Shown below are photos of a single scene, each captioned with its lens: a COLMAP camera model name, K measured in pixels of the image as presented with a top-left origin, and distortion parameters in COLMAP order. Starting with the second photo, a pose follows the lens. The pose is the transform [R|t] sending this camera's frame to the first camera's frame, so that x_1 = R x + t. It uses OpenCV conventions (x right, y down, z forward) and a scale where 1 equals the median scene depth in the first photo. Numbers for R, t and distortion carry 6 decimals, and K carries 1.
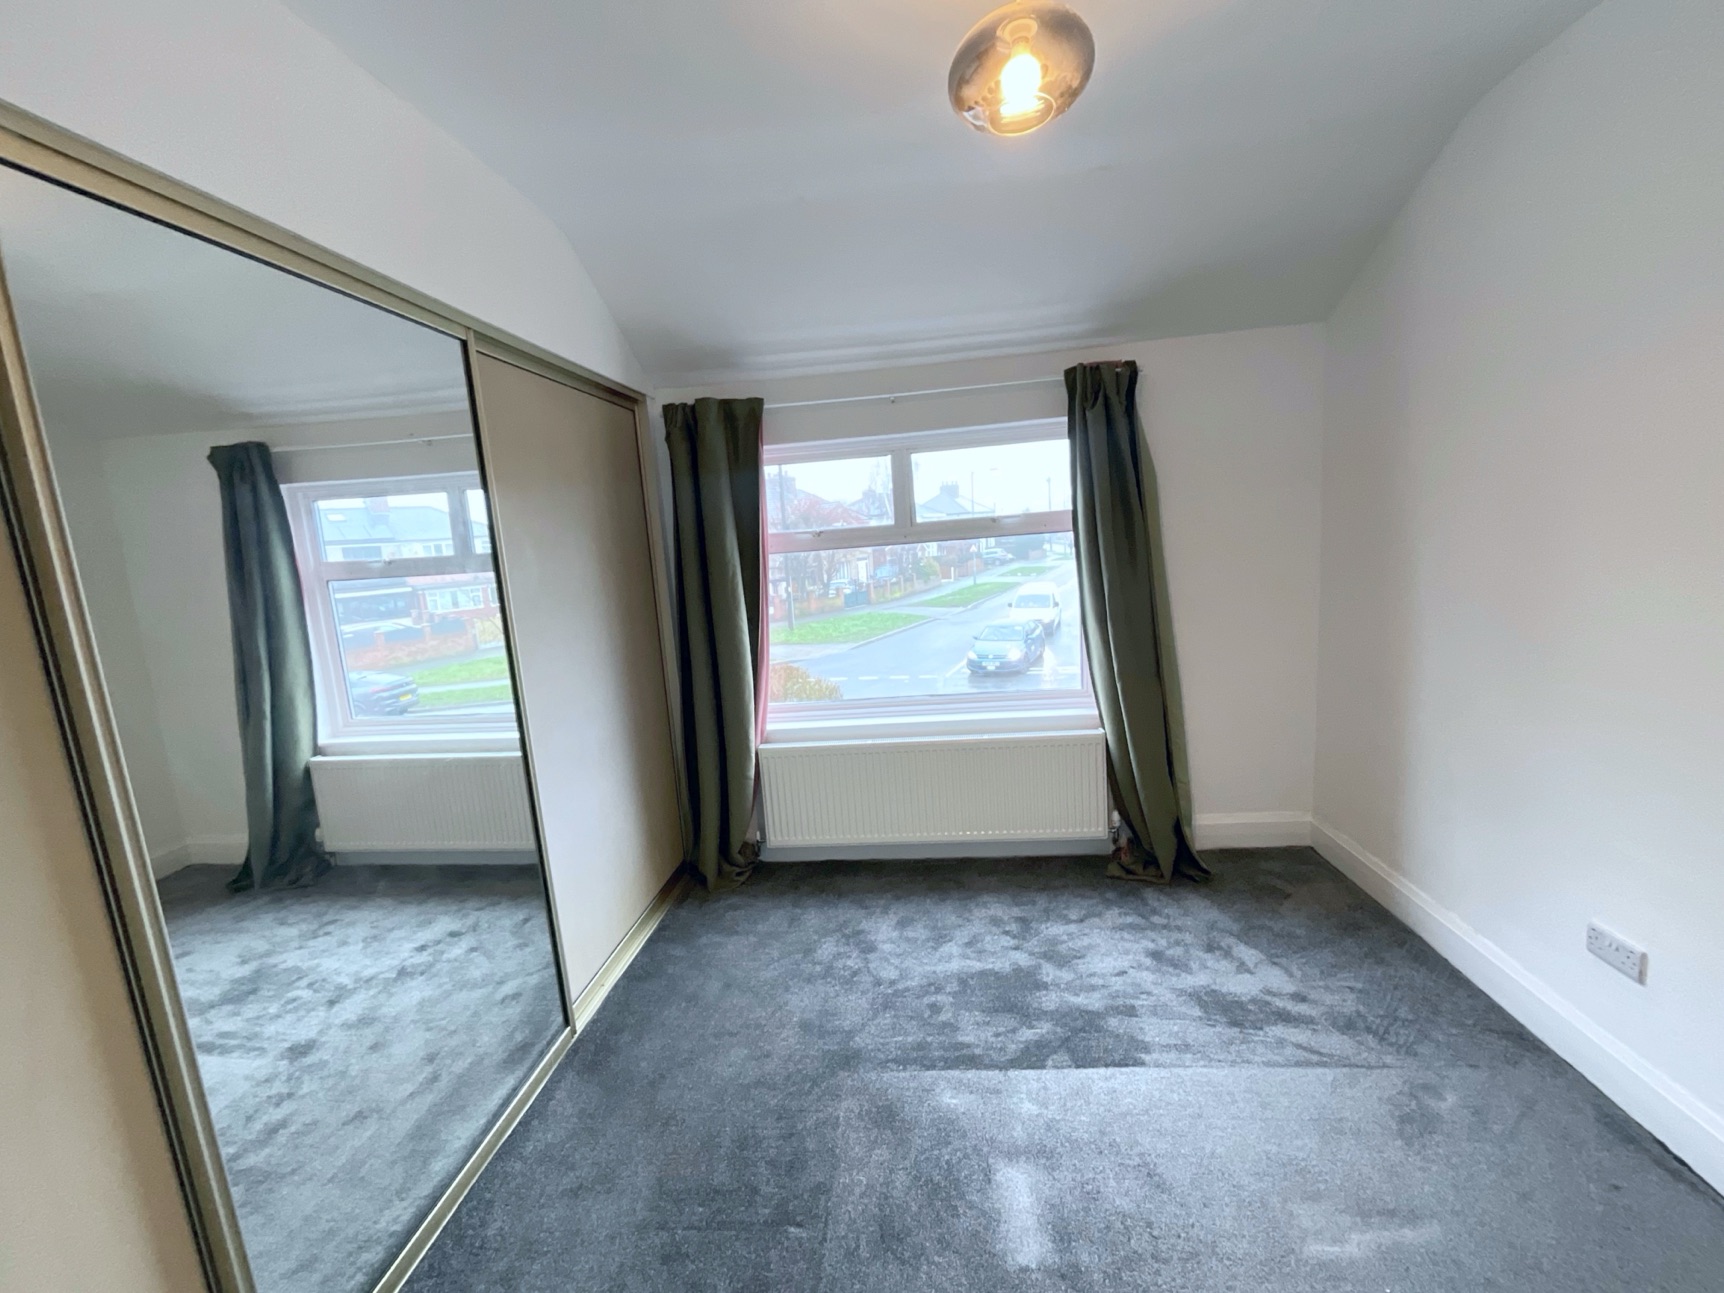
lens RADIAL K [[701.1, 0, 861.5], [0, 701.1, 645.8], [0, 0, 1]] dist [-0.013528, 0.012854]
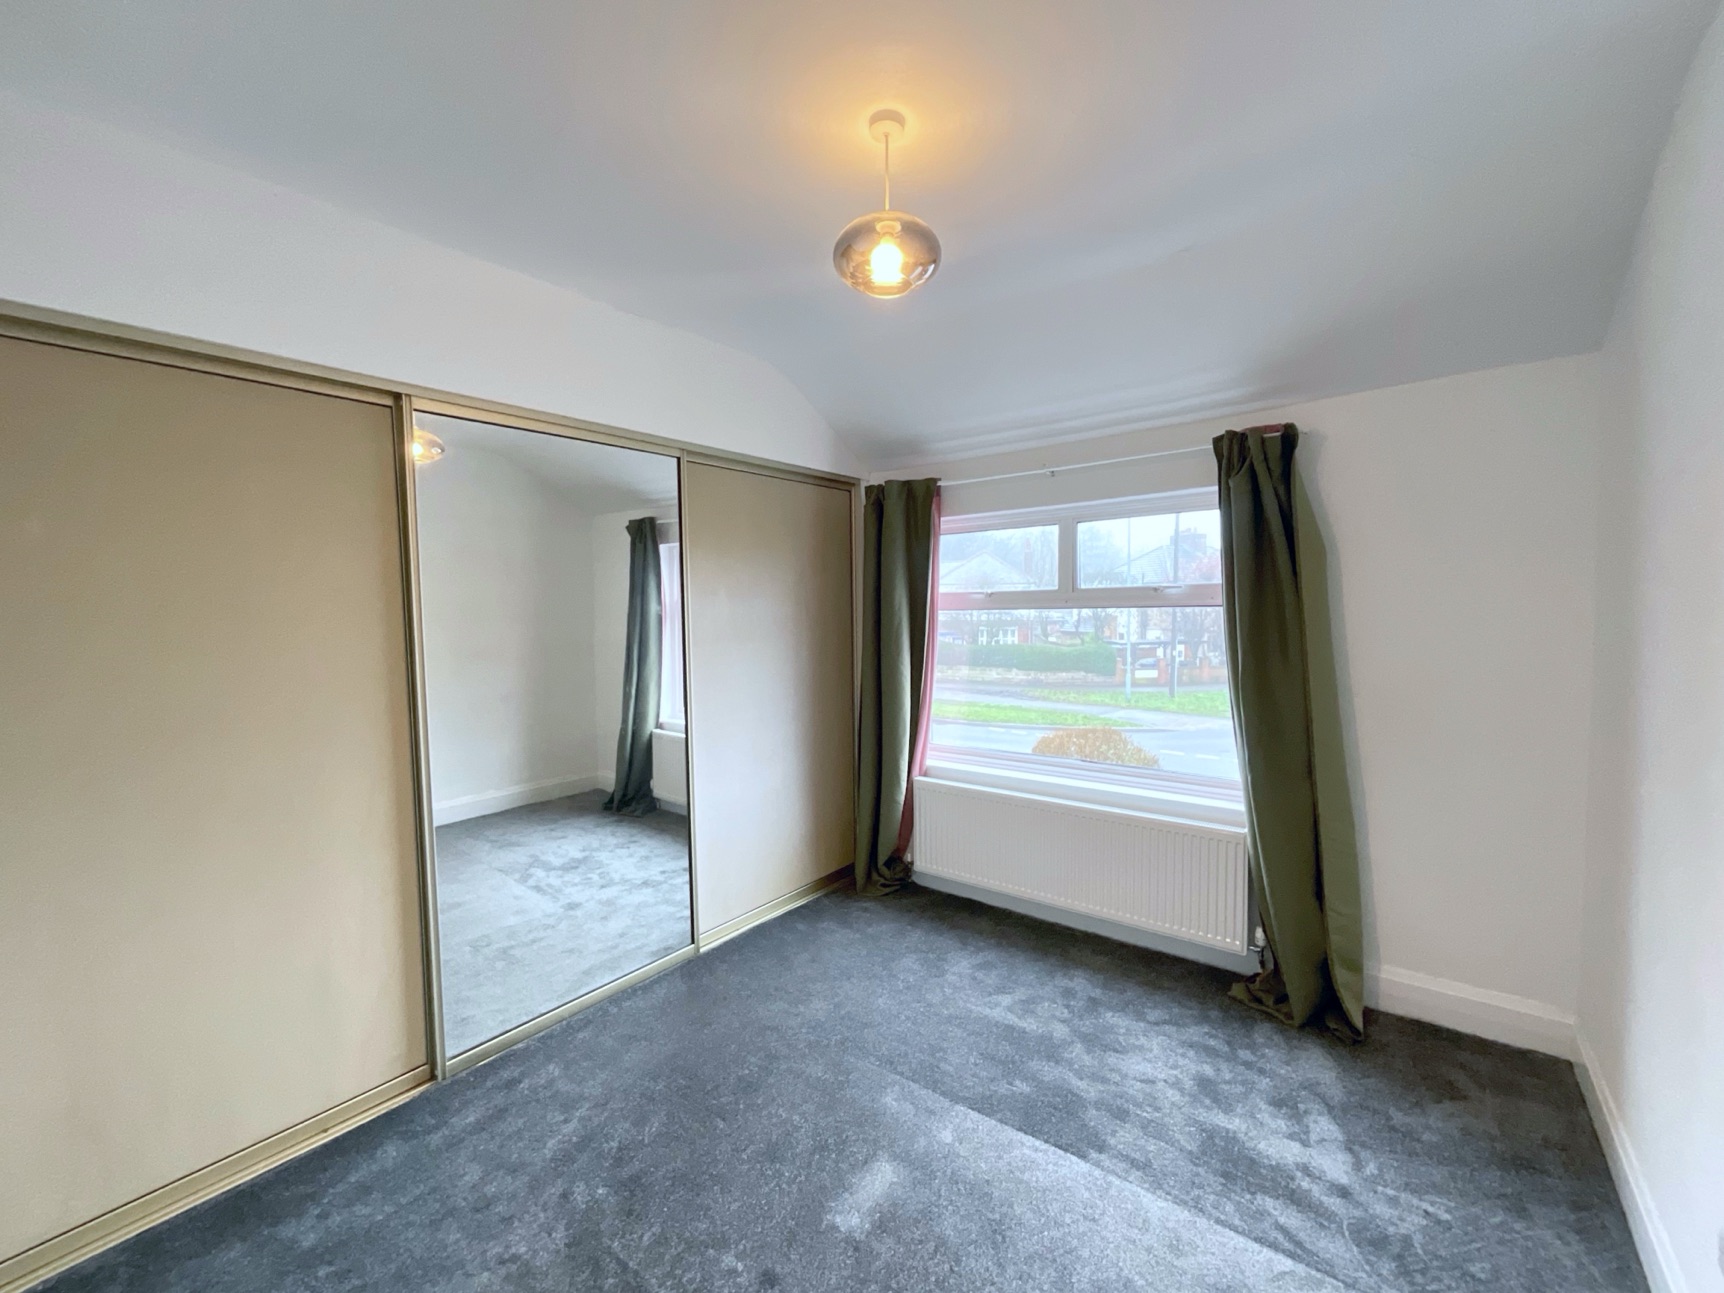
lens RADIAL K [[701.1, 0, 861.5], [0, 701.1, 645.8], [0, 0, 1]] dist [-0.013528, 0.012854]
pose [[0.843152, 0.088300, -0.530376, 0.429376], [-0.127376, 0.991146, -0.037481, -0.016778], [0.522370, 0.099160, 0.846934, -0.031330]]
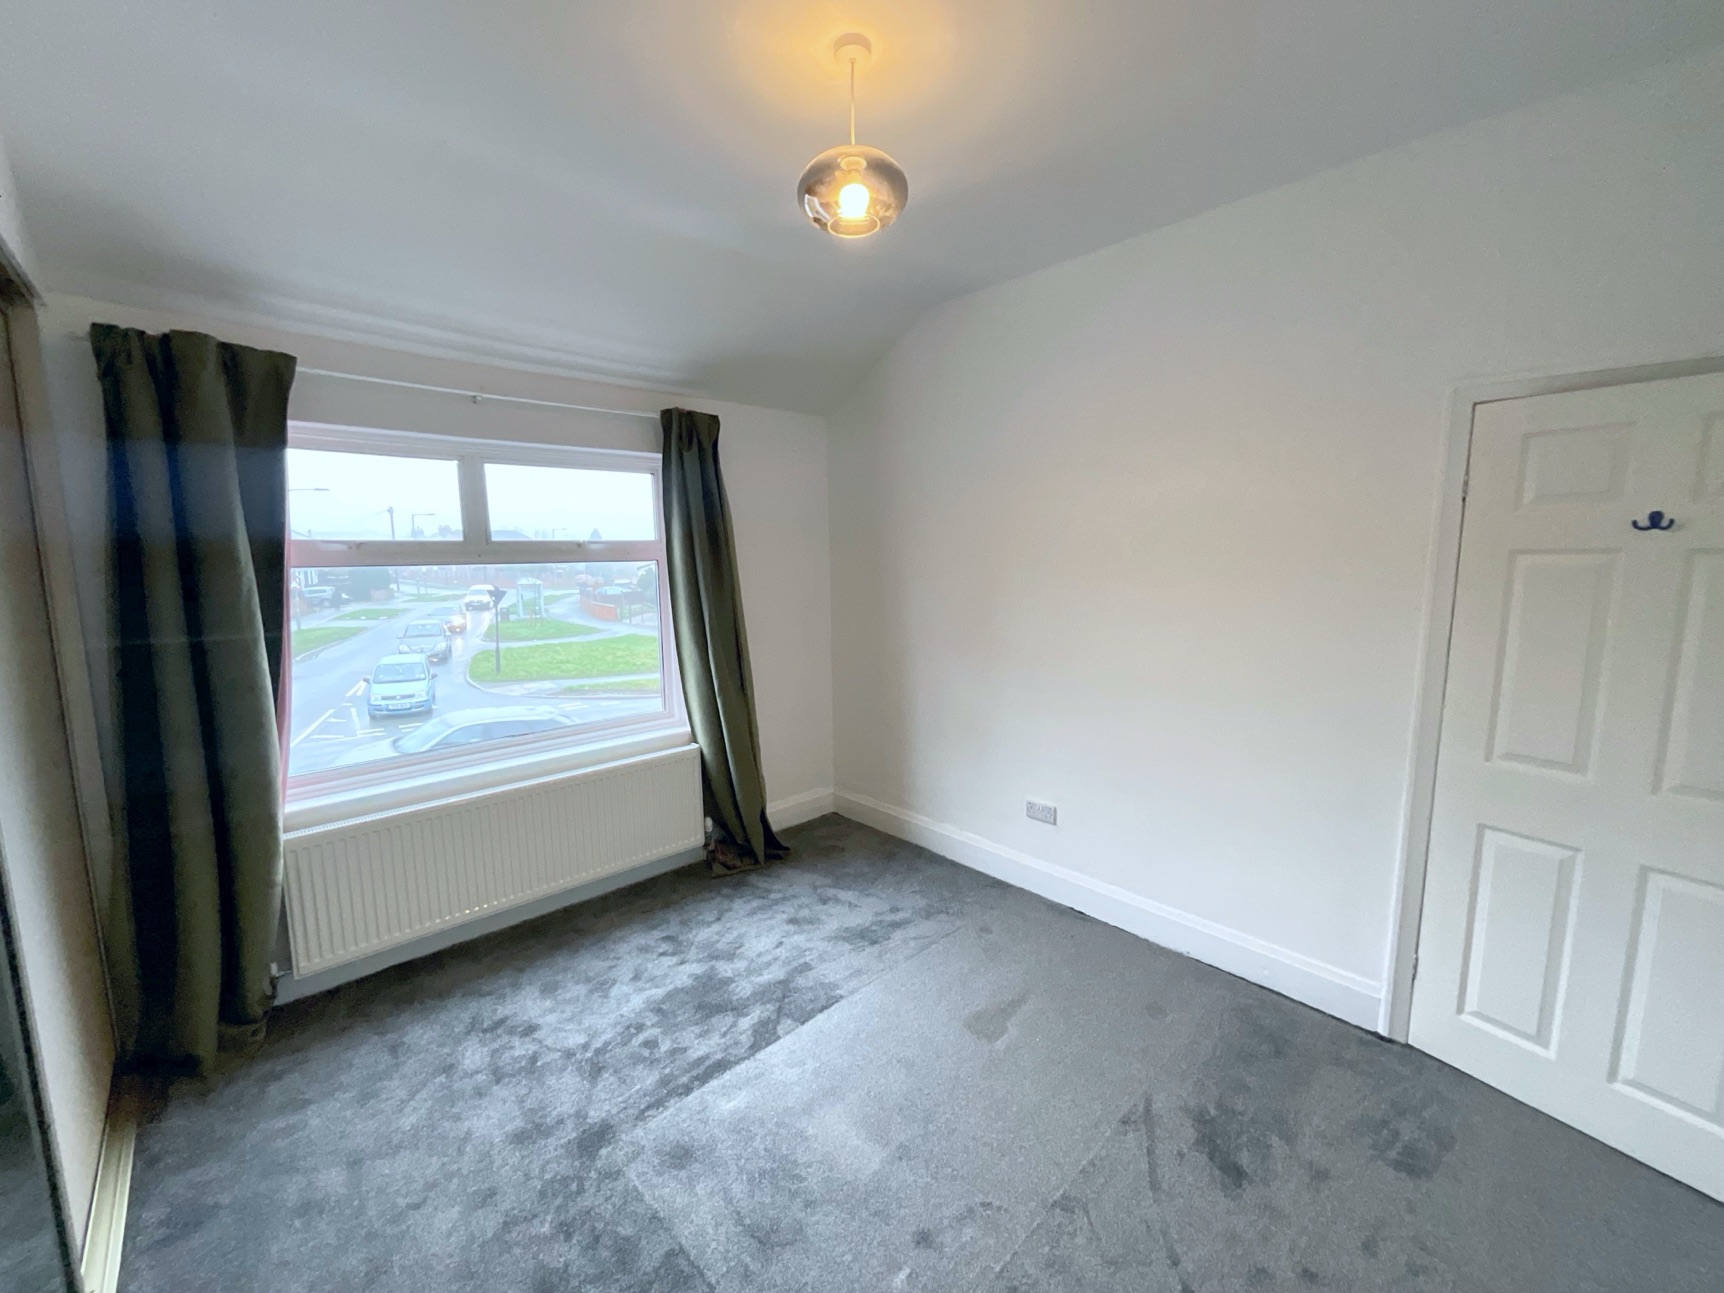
lens RADIAL K [[701.1, 0, 861.5], [0, 701.1, 645.8], [0, 0, 1]] dist [-0.013528, 0.012854]
pose [[0.655772, -0.032356, 0.754266, -0.339575], [0.079219, 0.996515, -0.026127, 0.019269], [-0.750792, 0.076885, 0.656049, 0.095766]]
